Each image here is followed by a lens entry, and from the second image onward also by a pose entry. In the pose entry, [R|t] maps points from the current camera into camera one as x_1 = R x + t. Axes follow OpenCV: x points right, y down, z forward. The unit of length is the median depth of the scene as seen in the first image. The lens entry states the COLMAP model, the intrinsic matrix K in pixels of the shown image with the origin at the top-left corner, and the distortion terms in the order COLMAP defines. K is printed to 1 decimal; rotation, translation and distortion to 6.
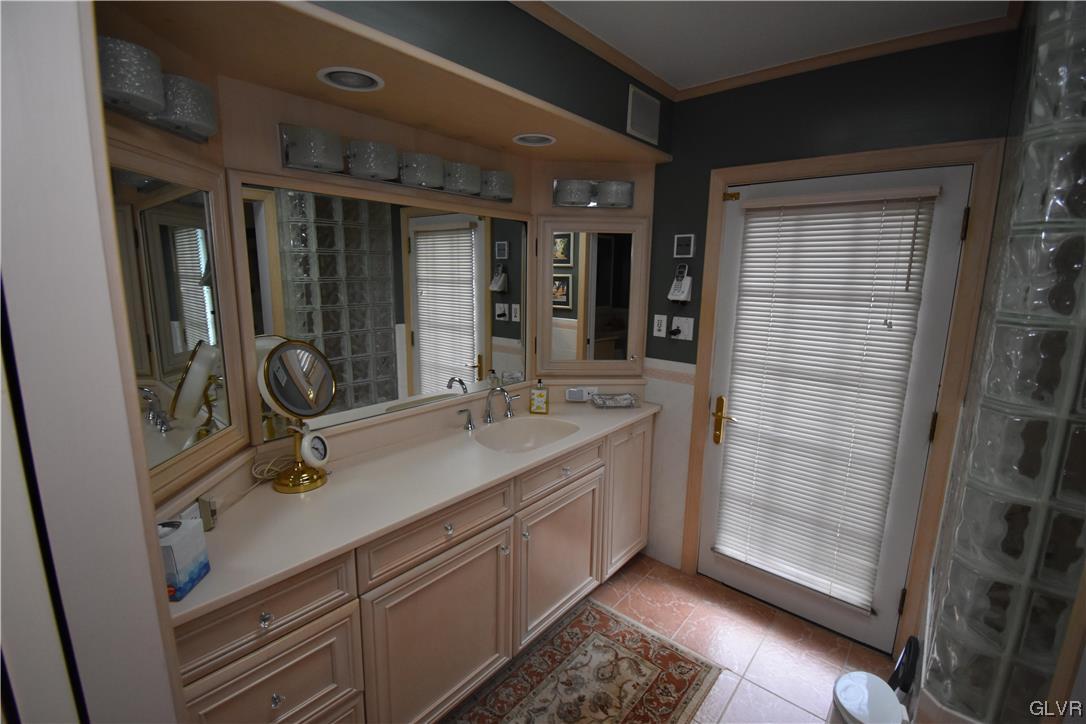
lens RADIAL K [[489.2, 0, 545.2], [0, 489.2, 360.0], [0, 0, 1]] dist [0.011063, -0.017561]
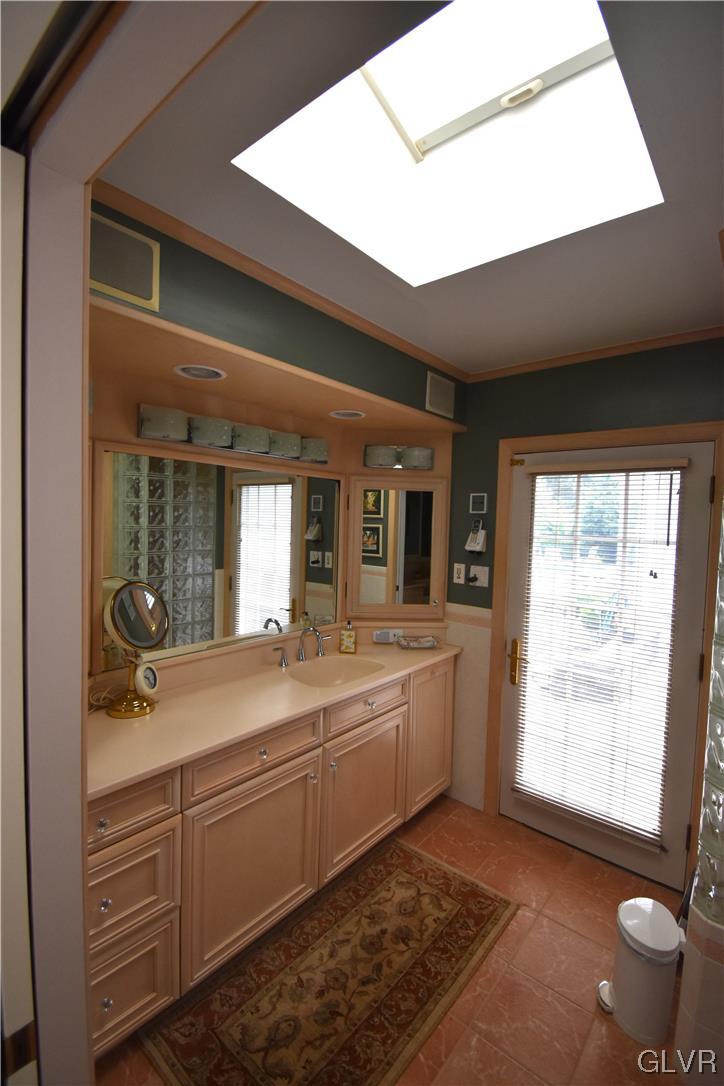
lens RADIAL K [[489.2, 0, 362.2], [0, 489.2, 541.2], [0, 0, 1]] dist [0.011063, -0.017561]
pose [[0.999876, 0.013470, 0.008185, 0.007462], [-0.012241, 0.990747, -0.135170, 0.011005], [-0.009930, 0.135053, 0.990789, -0.114194]]
